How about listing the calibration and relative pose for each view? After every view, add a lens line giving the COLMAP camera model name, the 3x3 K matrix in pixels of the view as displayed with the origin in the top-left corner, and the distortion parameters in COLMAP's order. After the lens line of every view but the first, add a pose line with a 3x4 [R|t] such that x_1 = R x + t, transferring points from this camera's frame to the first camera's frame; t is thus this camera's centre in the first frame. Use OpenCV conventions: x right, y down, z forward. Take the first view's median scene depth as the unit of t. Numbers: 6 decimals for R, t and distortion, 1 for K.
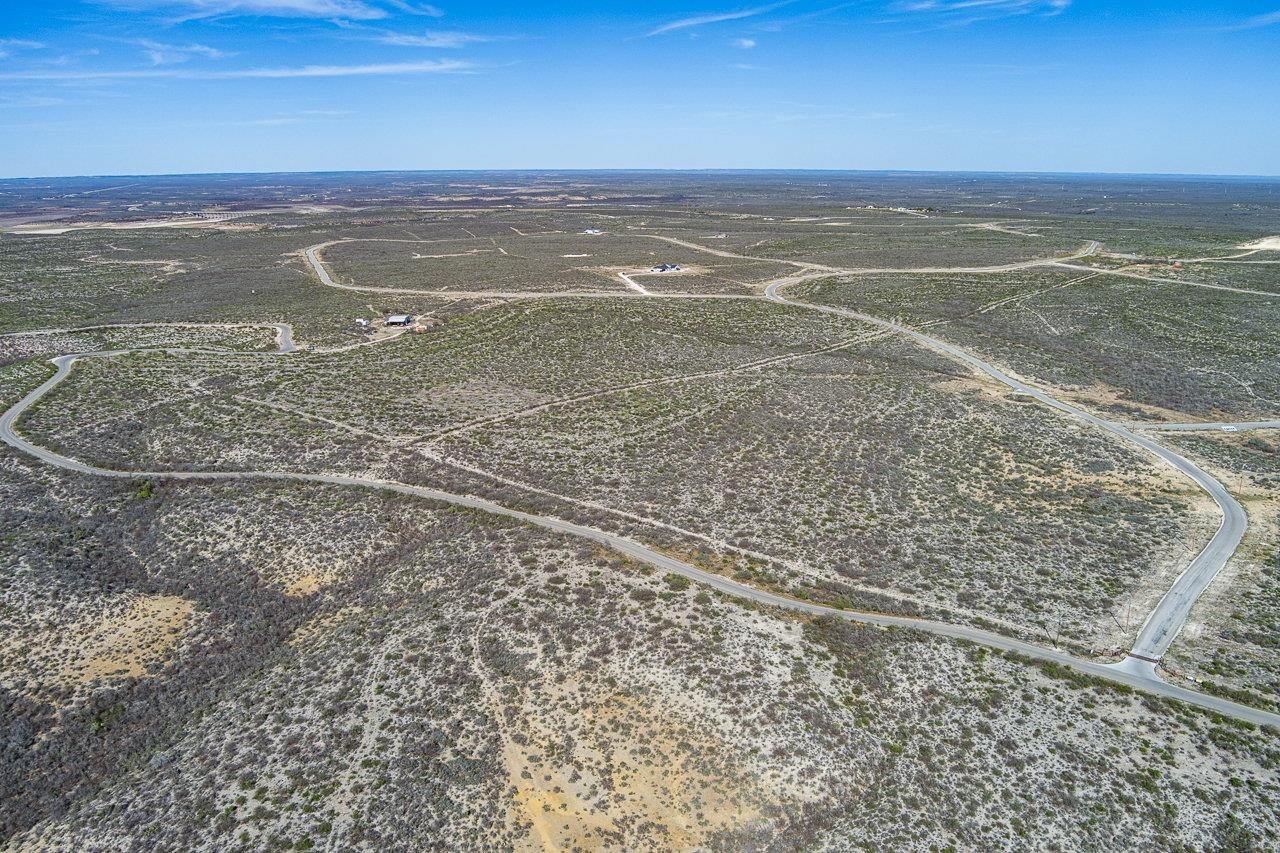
lens RADIAL K [[1084.5, 0, 653.7], [0, 1084.5, 415.9], [0, 0, 1]] dist [-0.085551, 0.034053]
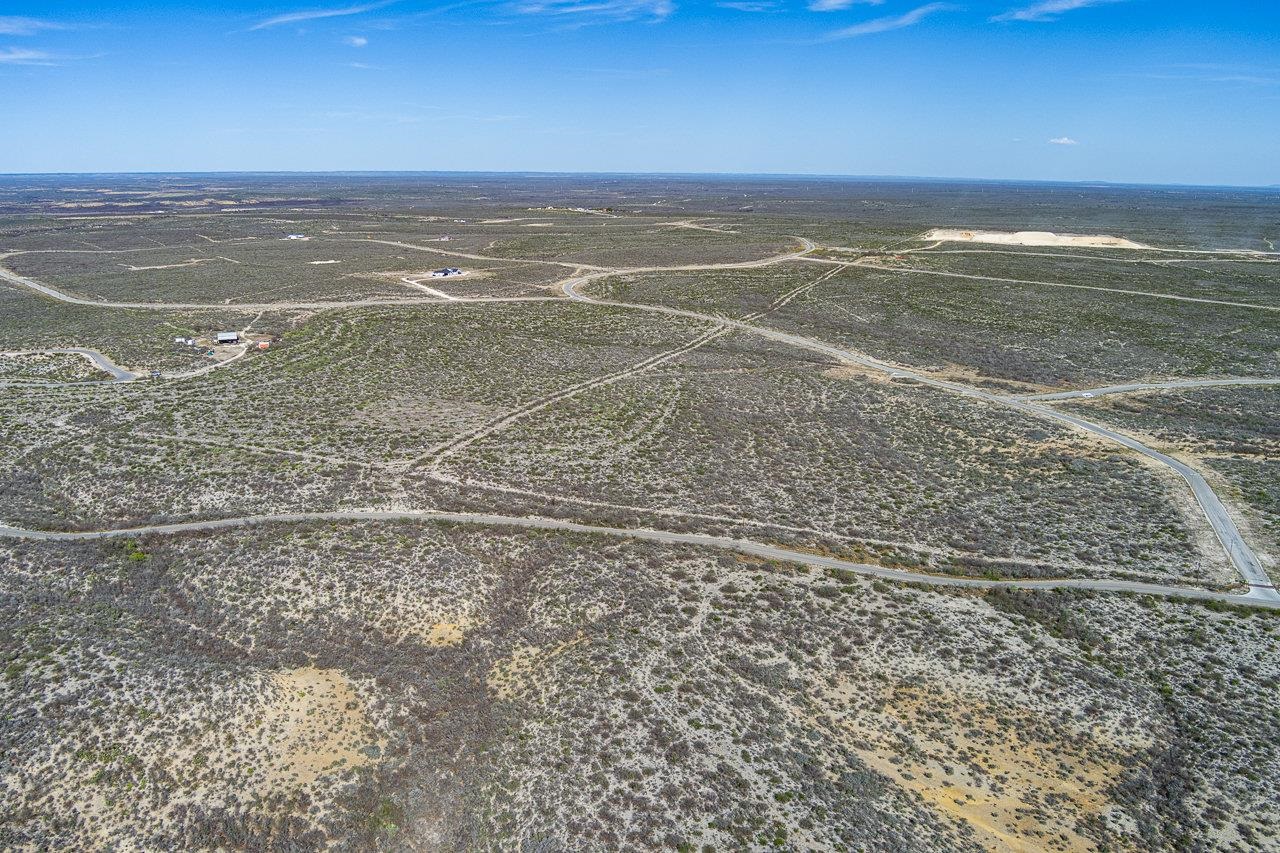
lens RADIAL K [[1084.5, 0, 647.0], [0, 1084.5, 433.3], [0, 0, 1]] dist [-0.085551, 0.034053]
pose [[0.934500, -0.076075, 0.347738, -0.431056], [0.071352, 0.997102, 0.026390, -0.016471], [-0.348738, 0.000150, 0.937220, 0.101899]]
